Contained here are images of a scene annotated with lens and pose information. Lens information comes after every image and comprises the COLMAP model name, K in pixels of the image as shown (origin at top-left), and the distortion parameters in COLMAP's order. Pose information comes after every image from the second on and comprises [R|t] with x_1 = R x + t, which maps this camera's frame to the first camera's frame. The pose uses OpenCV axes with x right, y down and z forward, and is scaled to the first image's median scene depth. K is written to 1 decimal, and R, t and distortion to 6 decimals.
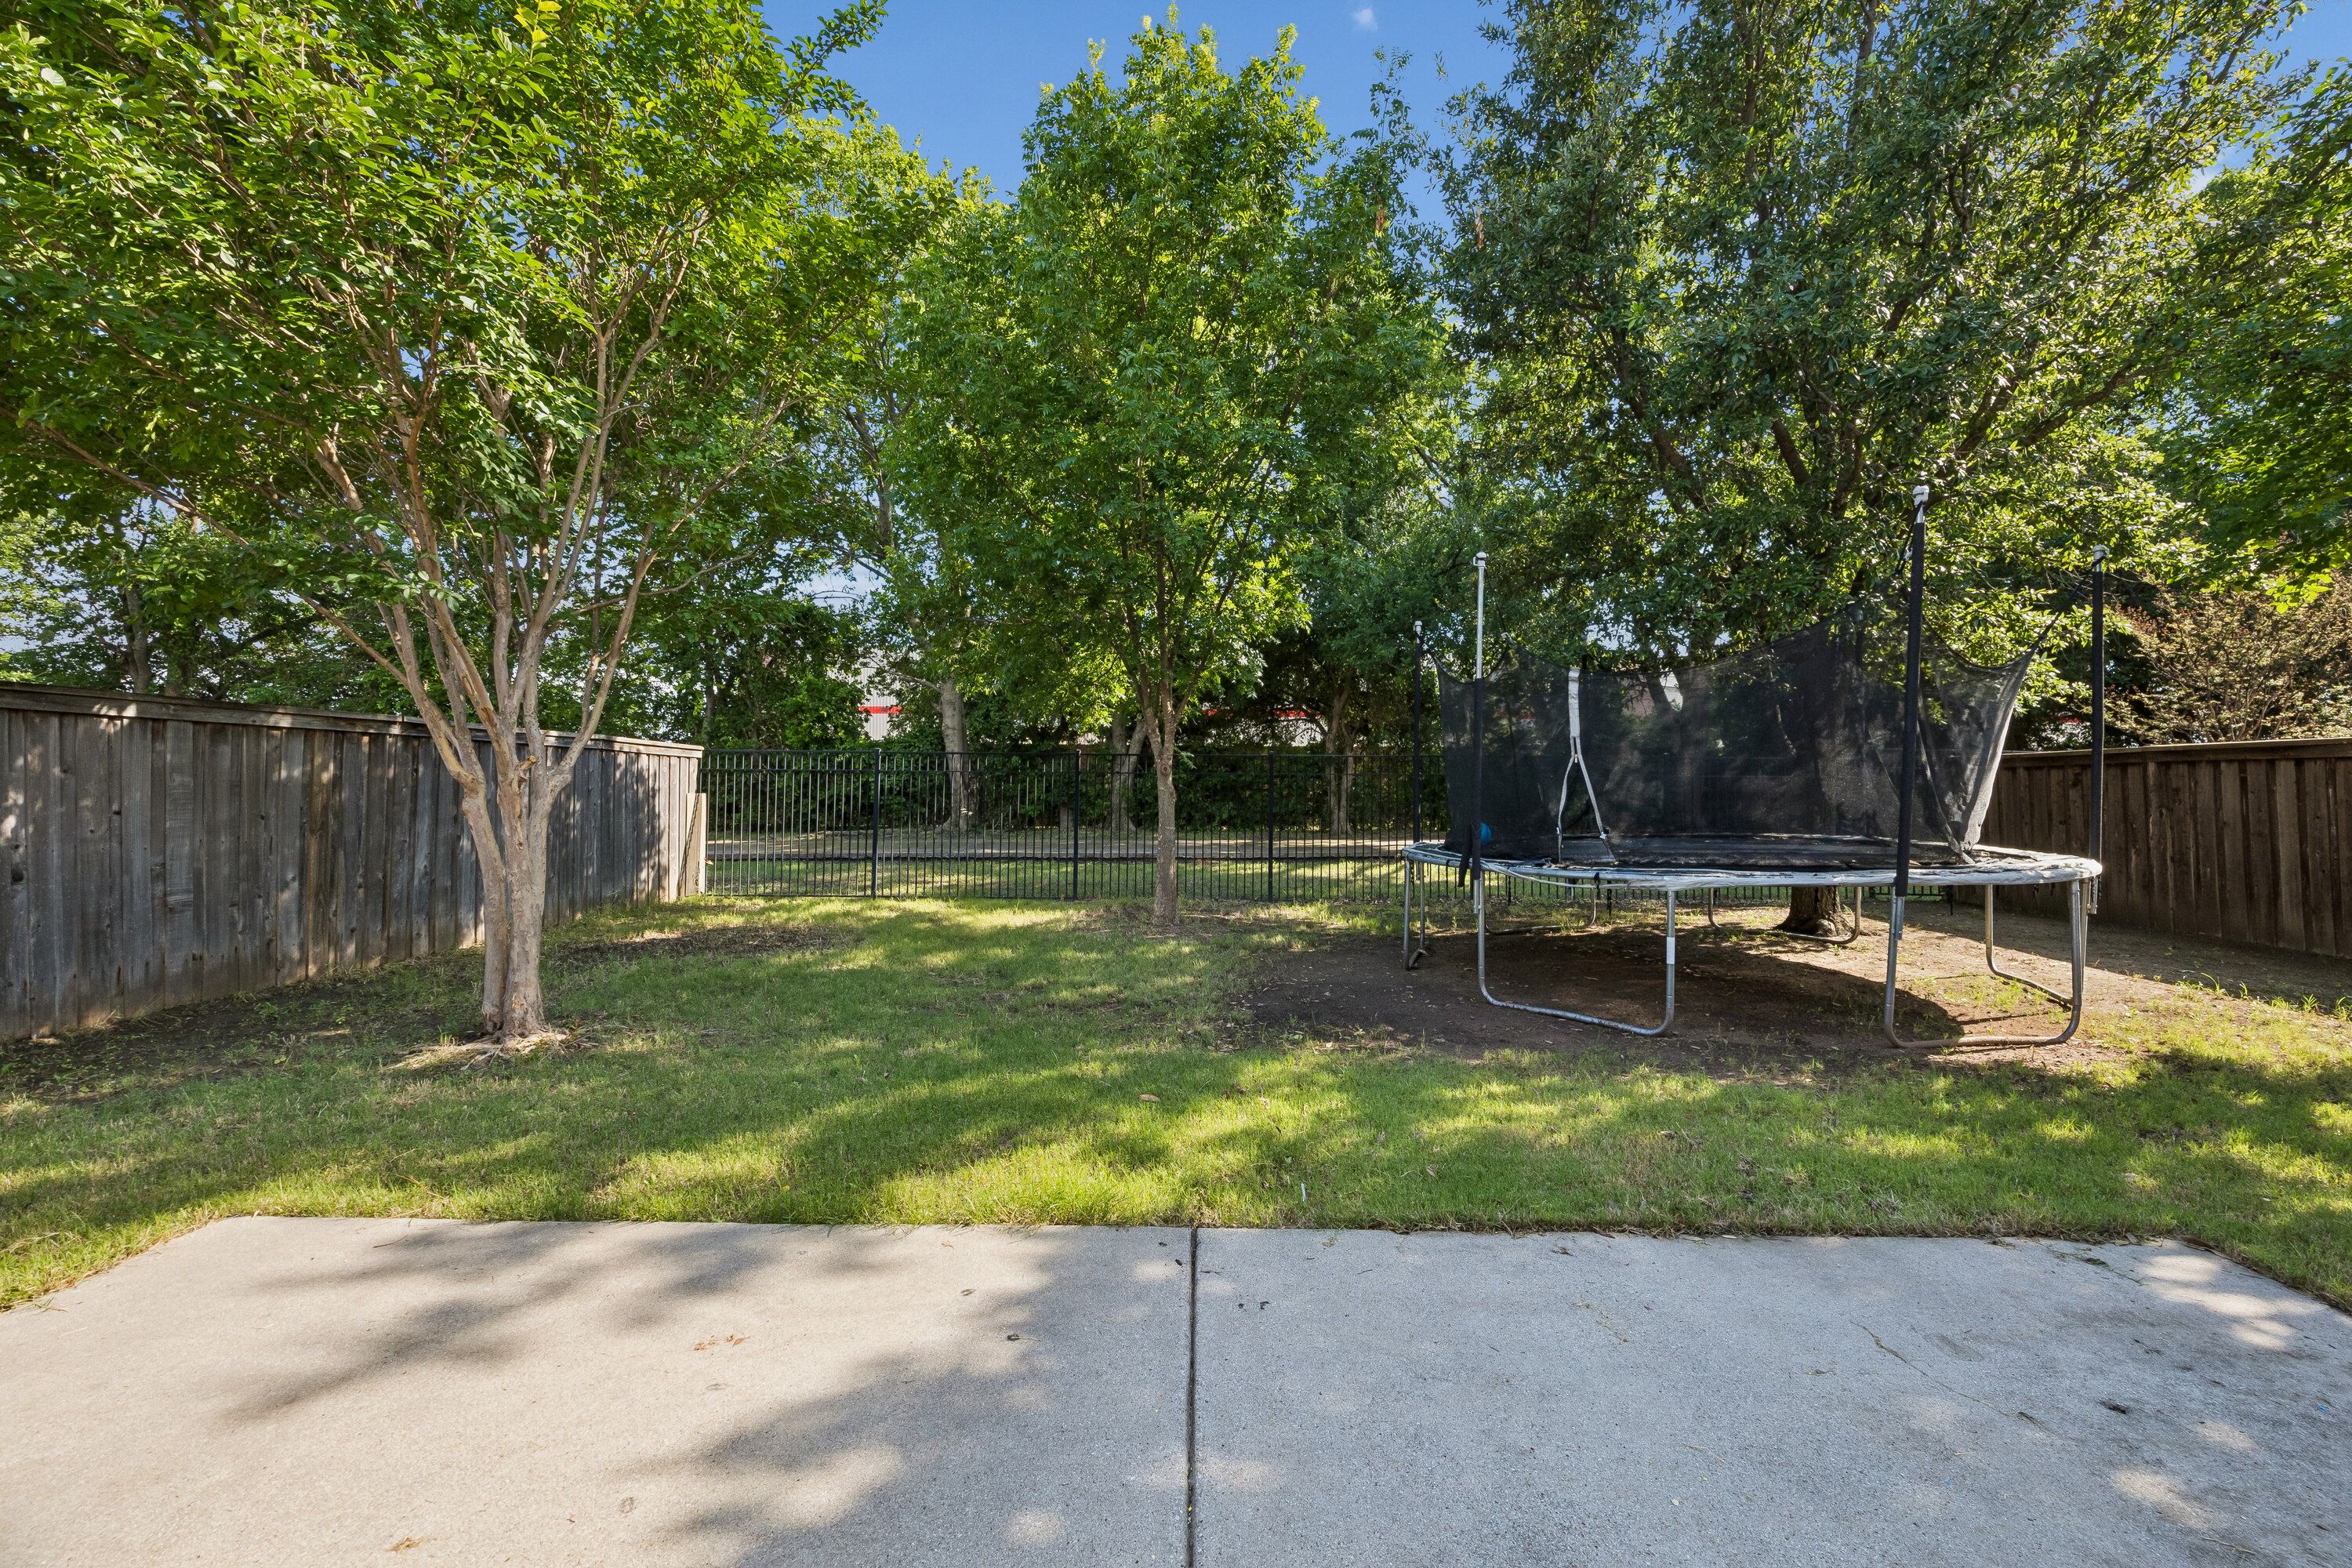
lens RADIAL K [[929.6, 0, 1176.0], [0, 929.6, 784.0], [0, 0, 1]] dist [-0.002349, -0.000128]
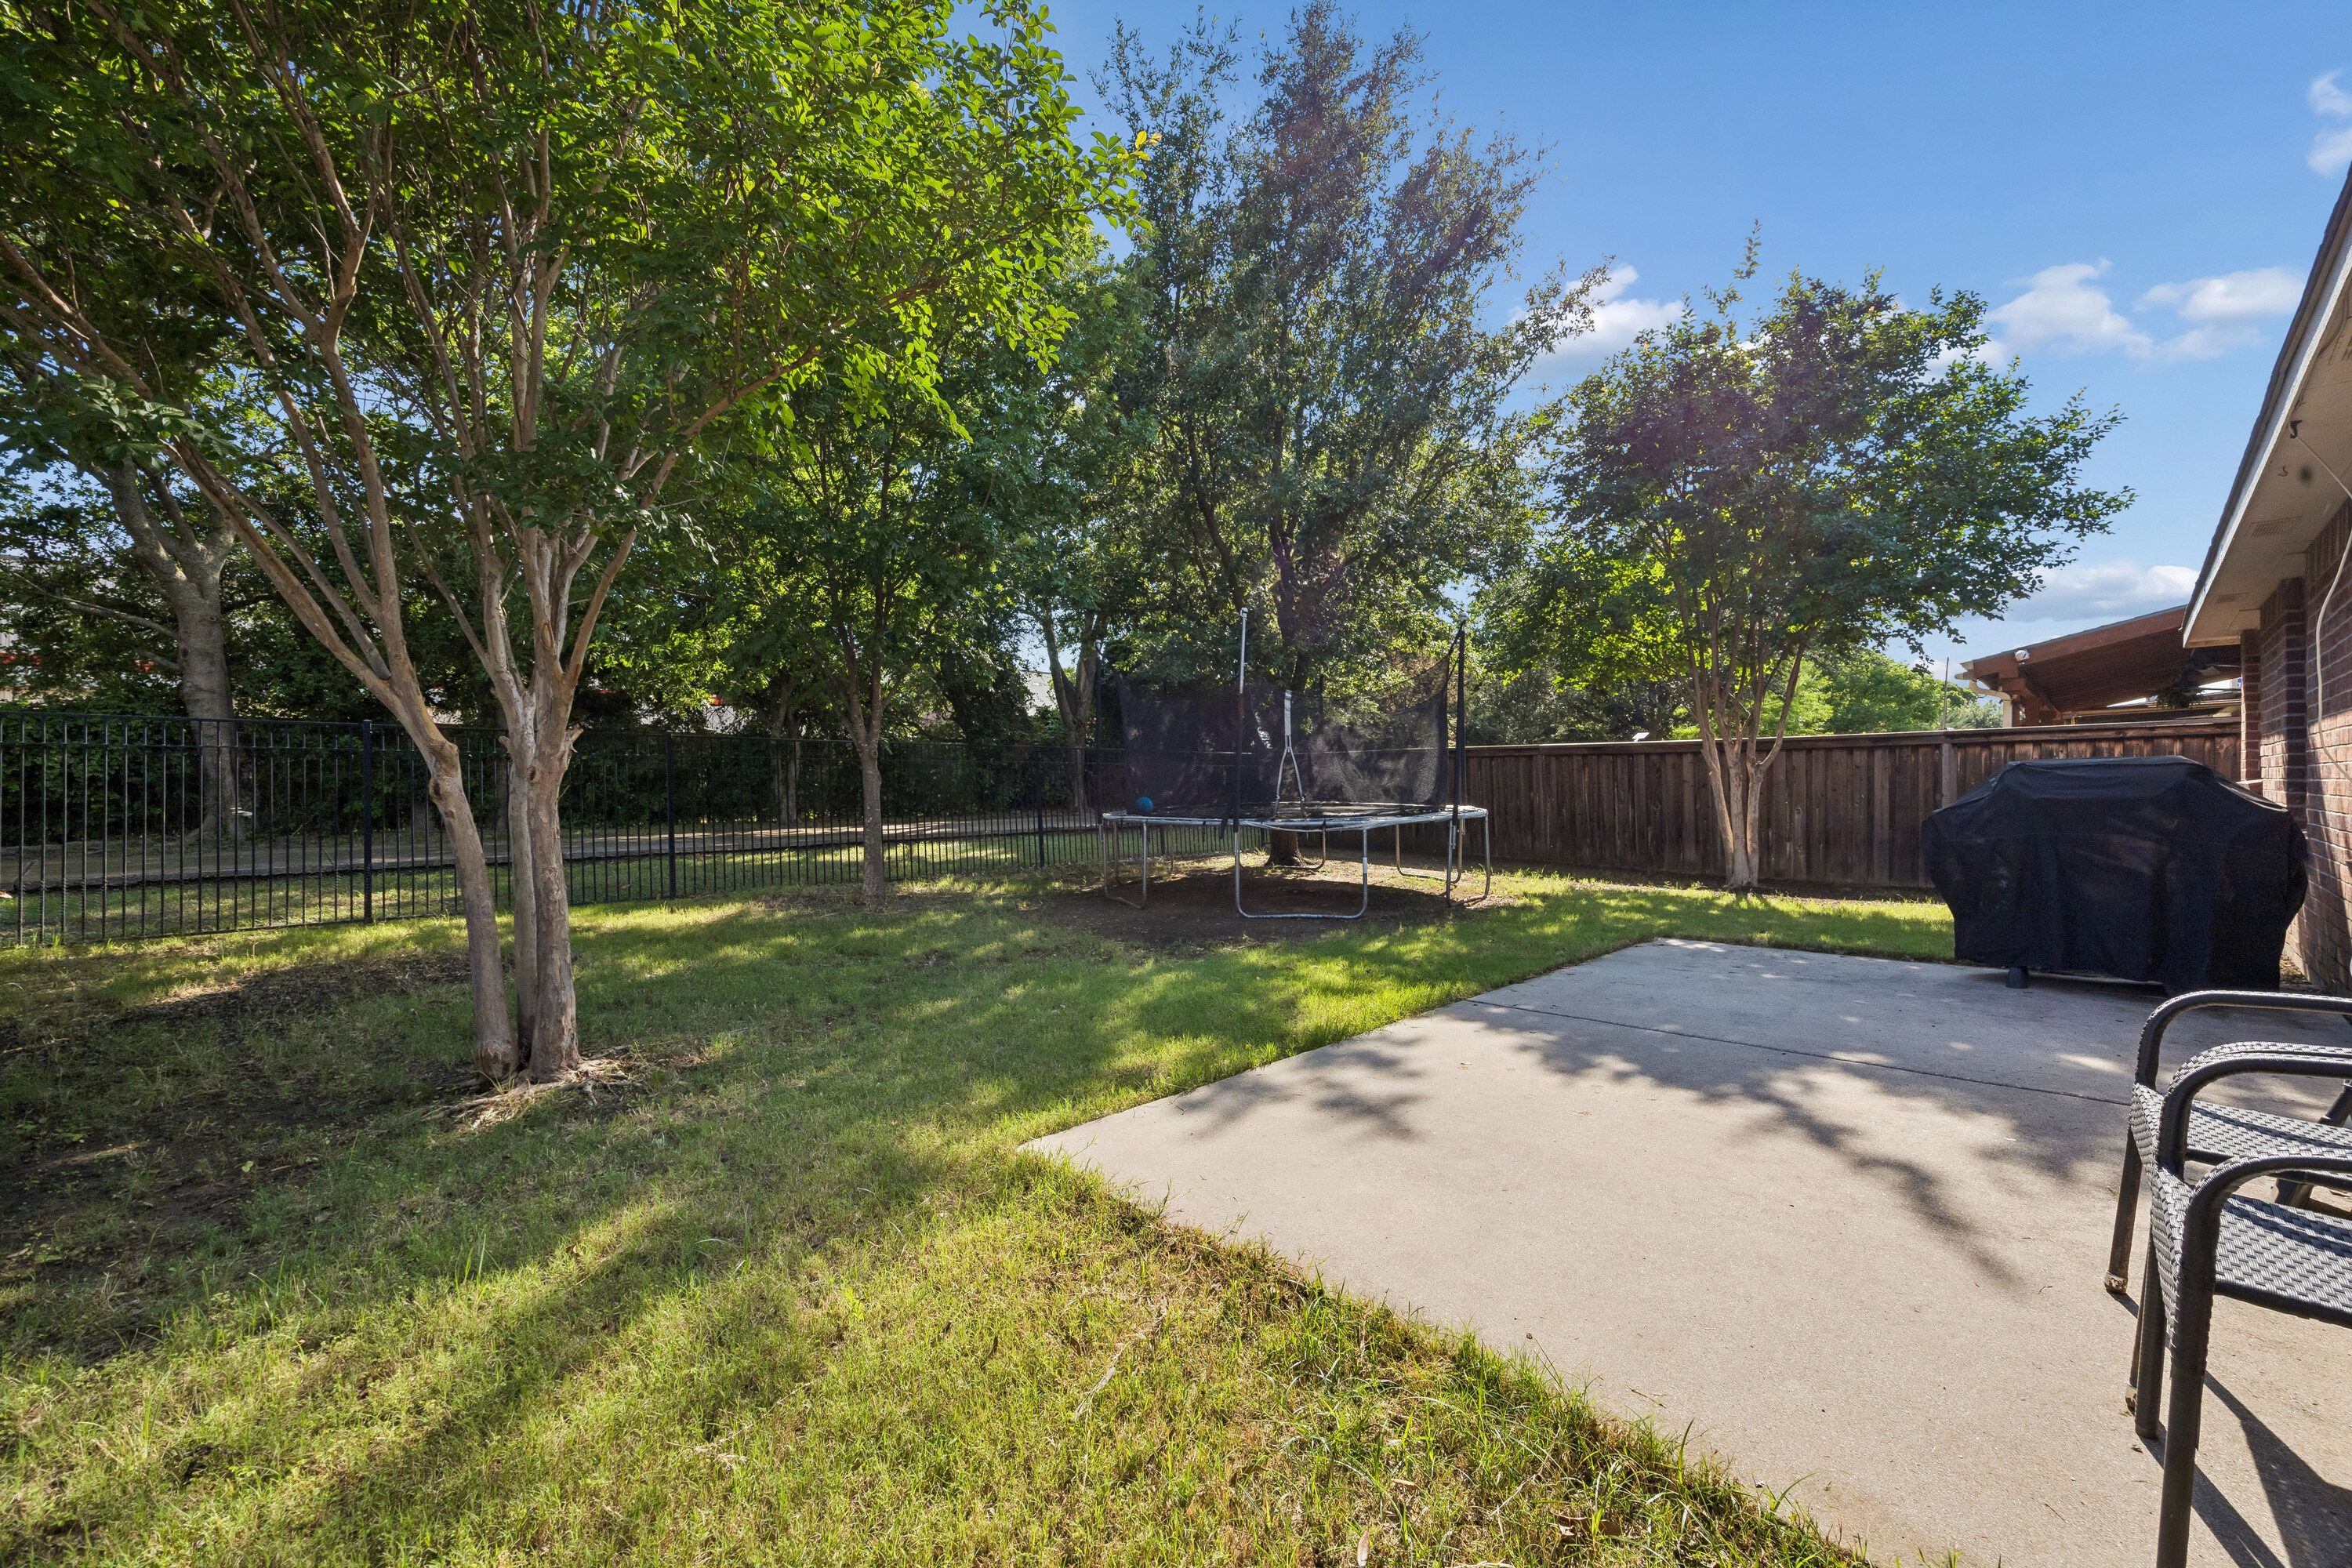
lens RADIAL K [[903.0, 0, 1201.4], [0, 903.0, 777.4], [0, 0, 1]] dist [-0.001173, -0.000013]
pose [[0.717276, -0.007914, 0.696744, -1.588619], [0.004949, 0.999968, 0.006263, 0.017694], [-0.696771, -0.001044, 0.717293, 0.066639]]
